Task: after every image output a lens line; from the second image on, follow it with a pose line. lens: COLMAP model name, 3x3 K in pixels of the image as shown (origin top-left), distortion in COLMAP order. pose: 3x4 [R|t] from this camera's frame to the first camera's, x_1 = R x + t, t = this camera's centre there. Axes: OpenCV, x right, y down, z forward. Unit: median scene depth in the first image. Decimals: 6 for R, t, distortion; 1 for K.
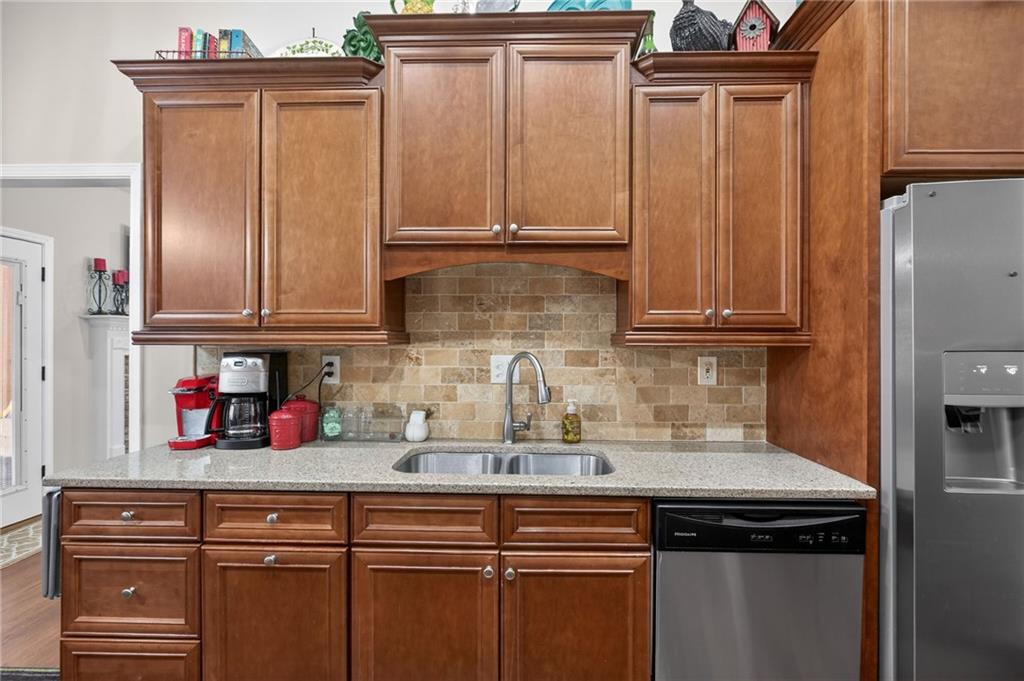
lens RADIAL K [[458.9, 0, 514.1], [0, 458.9, 341.0], [0, 0, 1]] dist [-0.015609, 0.000464]
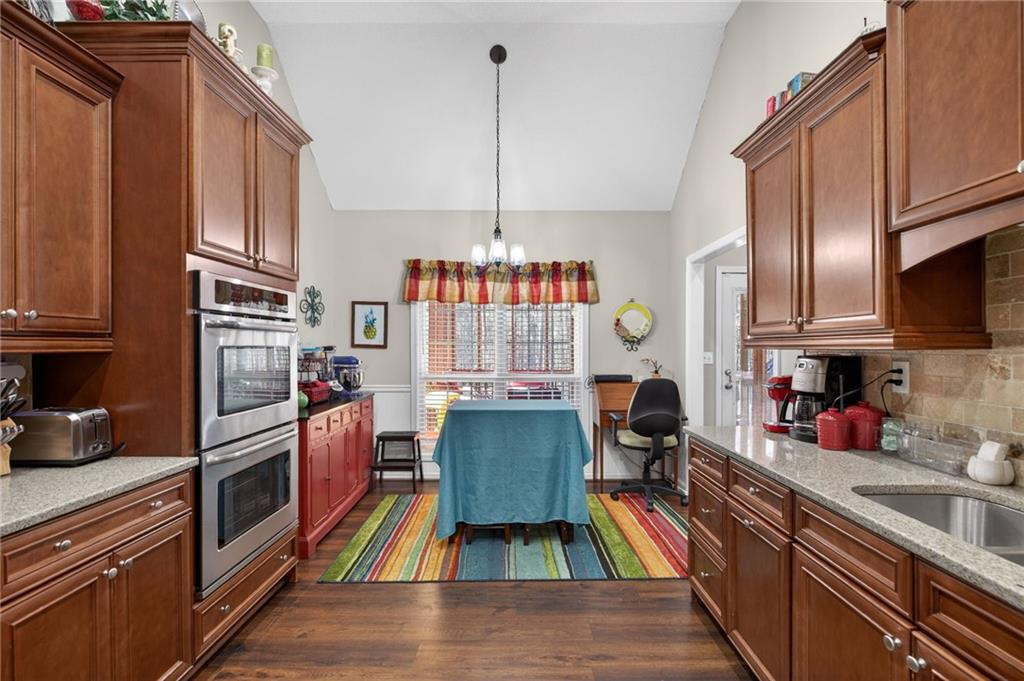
lens RADIAL K [[458.9, 0, 513.8], [0, 458.9, 344.8], [0, 0, 1]] dist [-0.015609, 0.000464]
pose [[0.014830, -0.006692, -0.999868, 0.472791], [0.005694, 0.999962, -0.006608, 0.001215], [0.999874, -0.005595, 0.014867, 0.237067]]
